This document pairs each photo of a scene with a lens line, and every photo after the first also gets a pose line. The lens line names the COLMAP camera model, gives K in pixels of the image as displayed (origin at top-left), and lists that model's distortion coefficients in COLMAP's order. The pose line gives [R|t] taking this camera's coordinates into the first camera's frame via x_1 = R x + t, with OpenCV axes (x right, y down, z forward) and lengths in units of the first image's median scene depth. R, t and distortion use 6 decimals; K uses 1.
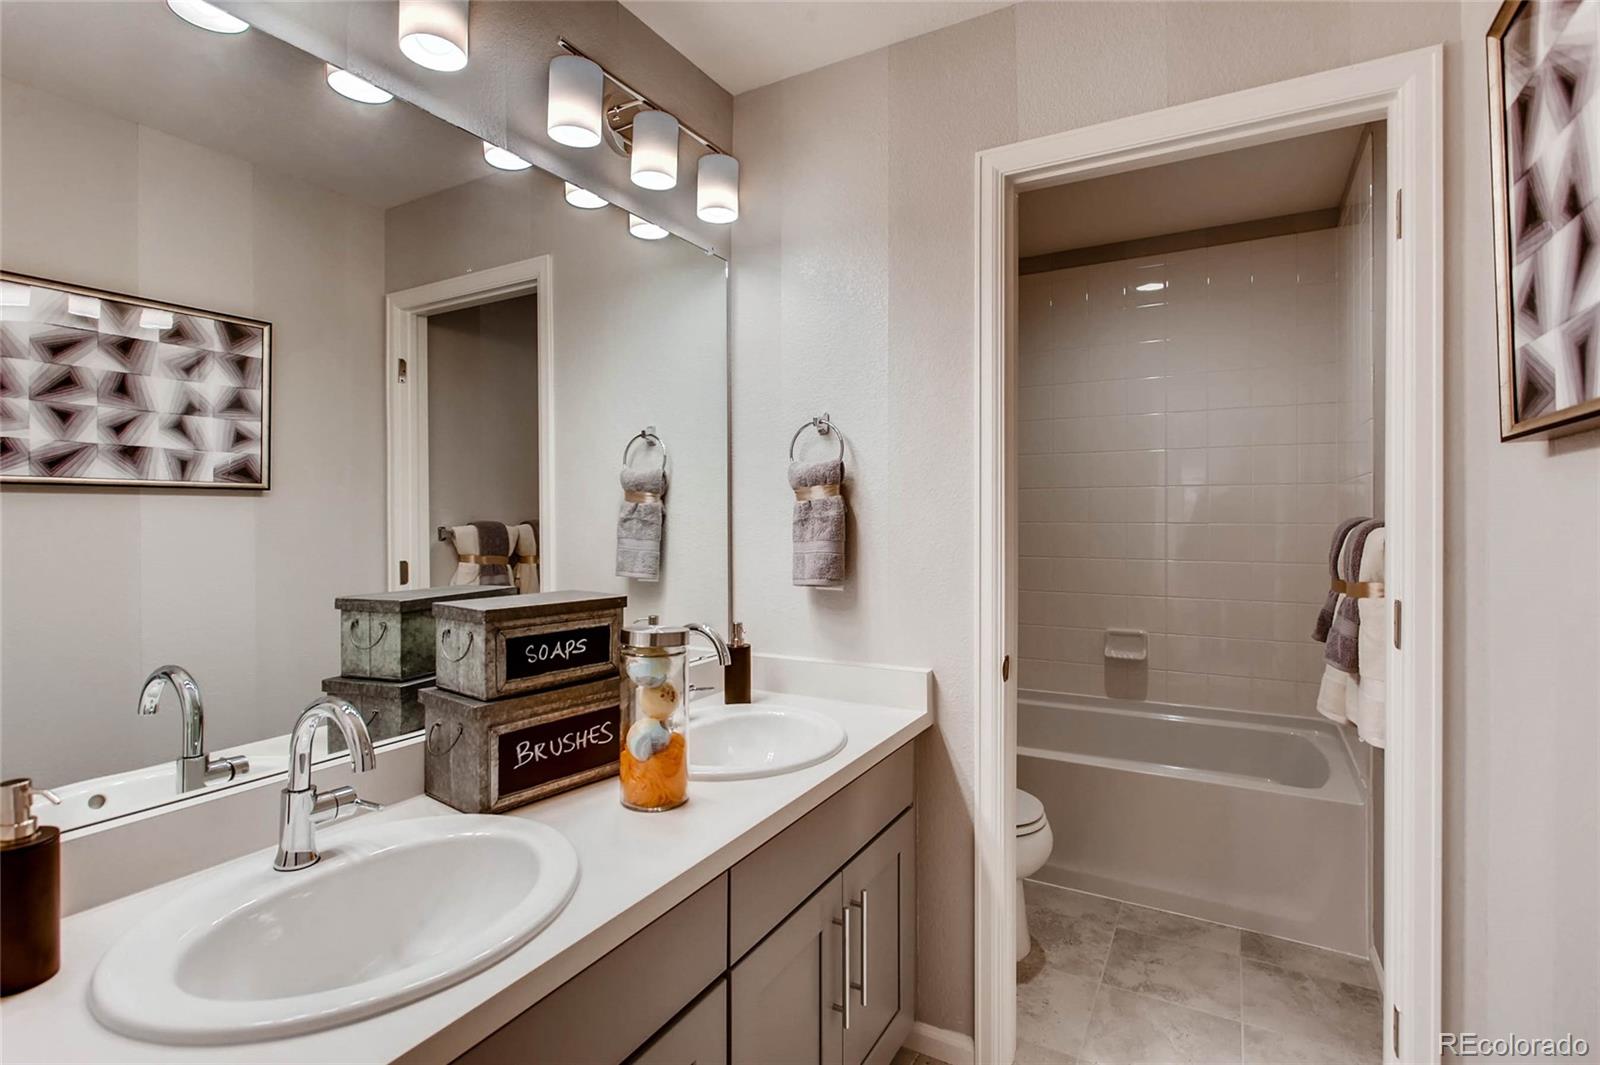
lens RADIAL K [[778.0, 0, 802.1], [0, 778.0, 523.8], [0, 0, 1]] dist [0.001146, 0.000330]
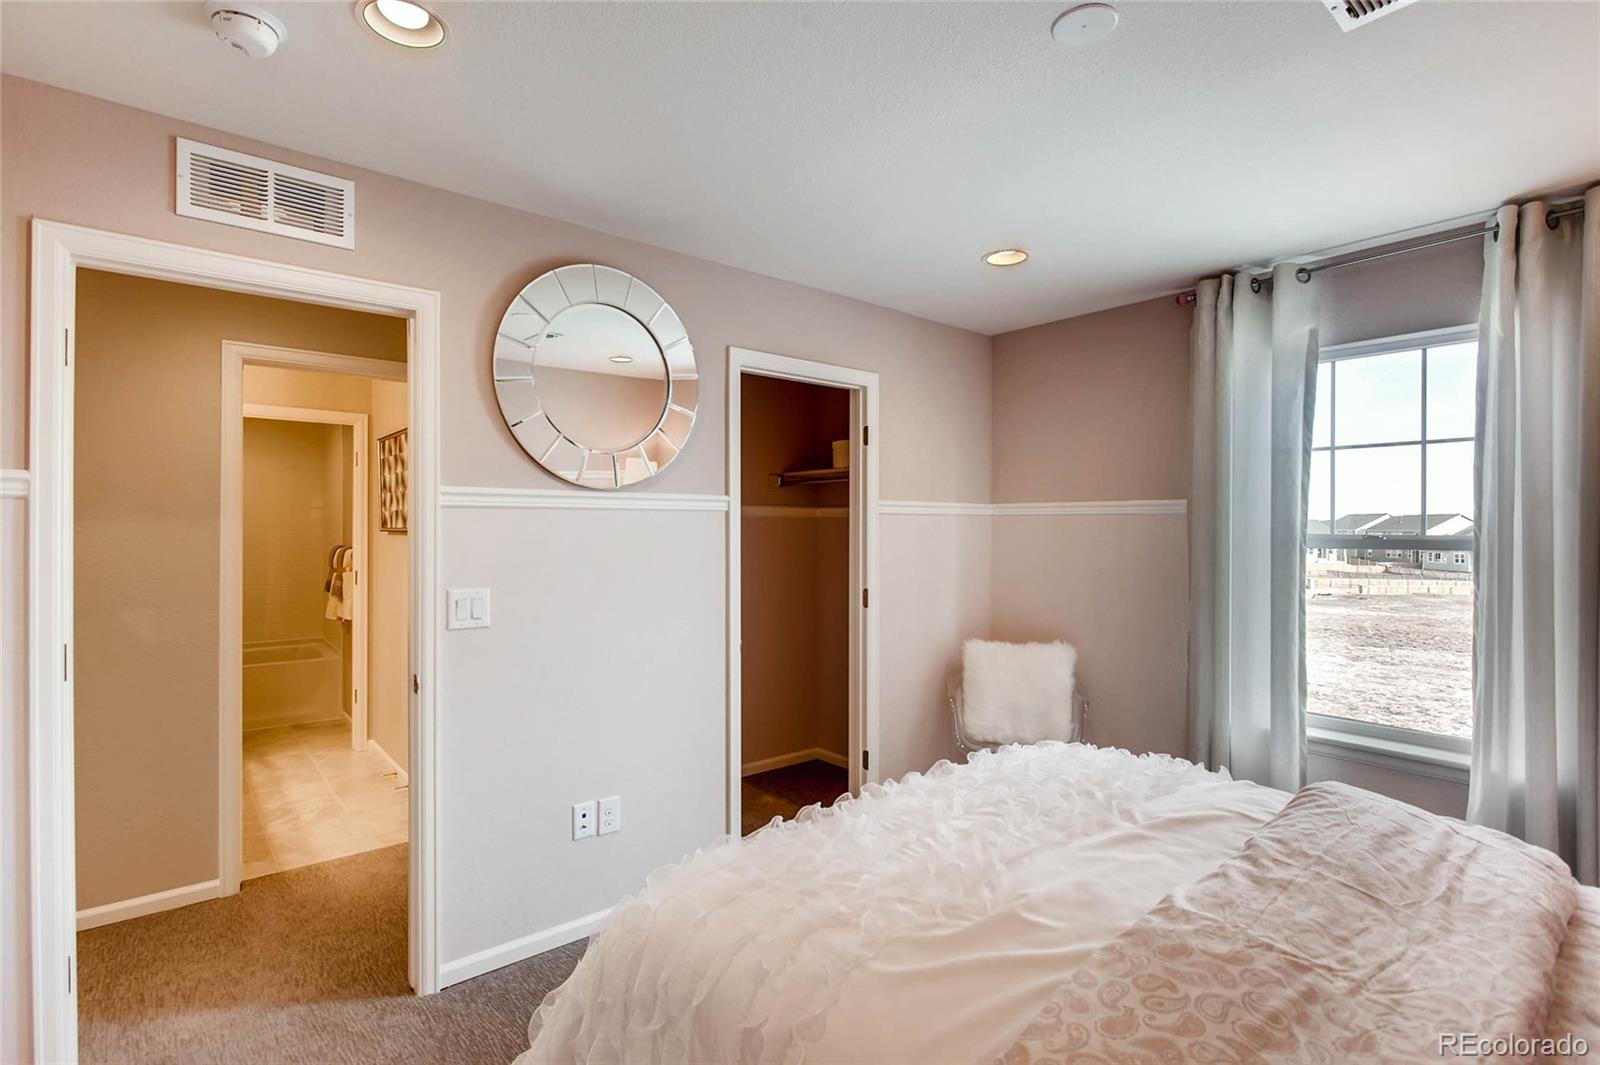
lens RADIAL K [[778.0, 0, 811.3], [0, 778.0, 539.4], [0, 0, 1]] dist [0.001146, 0.000330]
pose [[0.351981, -0.004901, 0.935994, -1.498966], [-0.000996, 0.999984, 0.005611, -0.051543], [-0.936007, -0.002907, 0.351970, -1.796845]]
